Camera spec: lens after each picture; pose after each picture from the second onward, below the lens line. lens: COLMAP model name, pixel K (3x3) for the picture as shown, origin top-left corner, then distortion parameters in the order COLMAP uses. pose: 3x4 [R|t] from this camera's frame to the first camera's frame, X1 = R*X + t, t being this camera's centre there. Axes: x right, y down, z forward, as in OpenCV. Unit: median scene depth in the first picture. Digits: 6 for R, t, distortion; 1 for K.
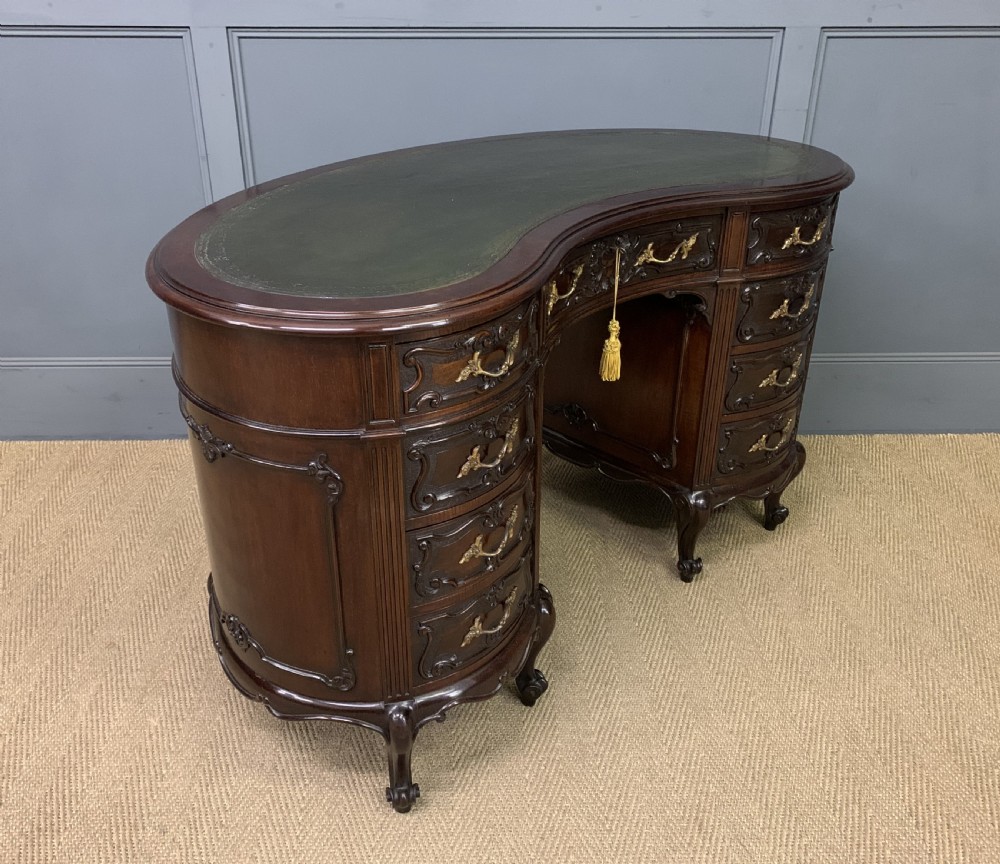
lens RADIAL K [[960.3, 0, 488.6], [0, 960.3, 447.9], [0, 0, 1]] dist [0.007486, 0.005981]
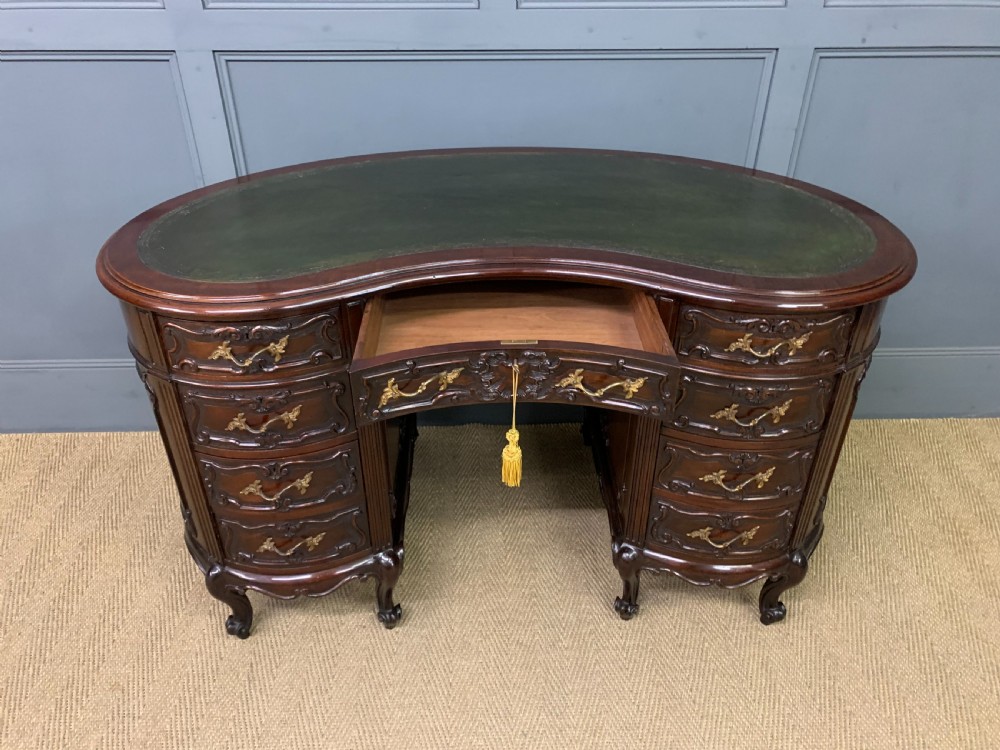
lens RADIAL K [[773.2, 0, 499.7], [0, 773.2, 385.5], [0, 0, 1]] dist [0.008399, 0.004076]
pose [[0.999969, -0.005559, 0.005622, 0.017398], [0.004998, 0.995444, 0.095212, -0.199700], [-0.006126, -0.095181, 0.995441, 0.205790]]
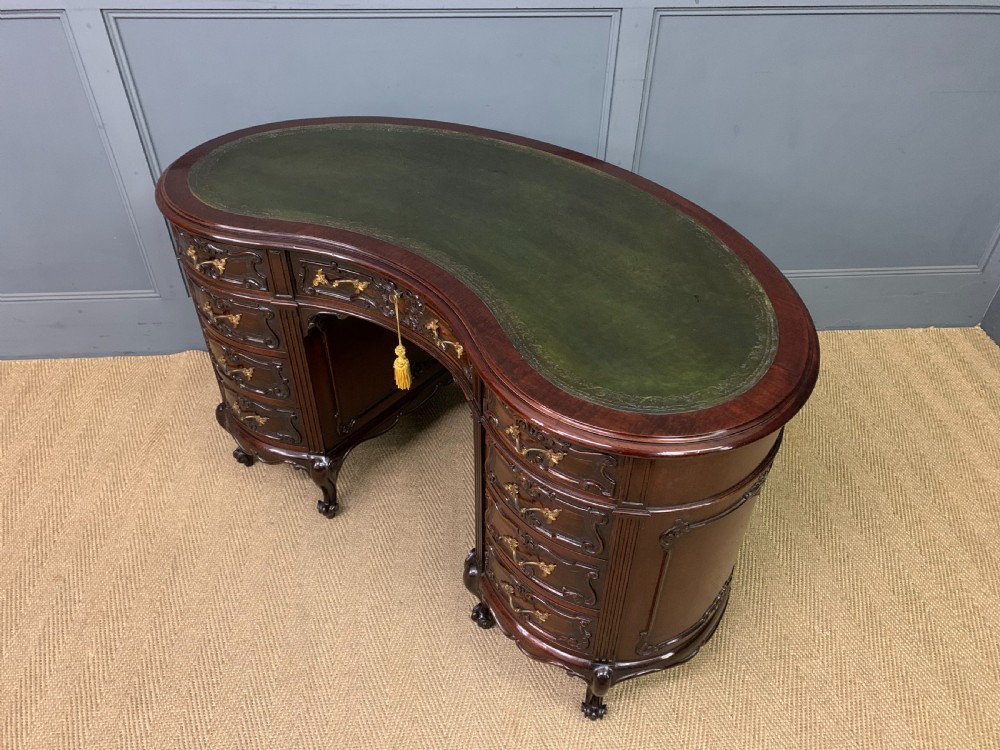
lens RADIAL K [[773.6, 0, 507.6], [0, 773.6, 385.9], [0, 0, 1]] dist [0.012636, -0.001192]
pose [[0.997899, -0.028850, 0.058003, 0.133340], [0.015540, 0.975824, 0.218006, -0.248463], [-0.062891, -0.216647, 0.974222, 0.053711]]
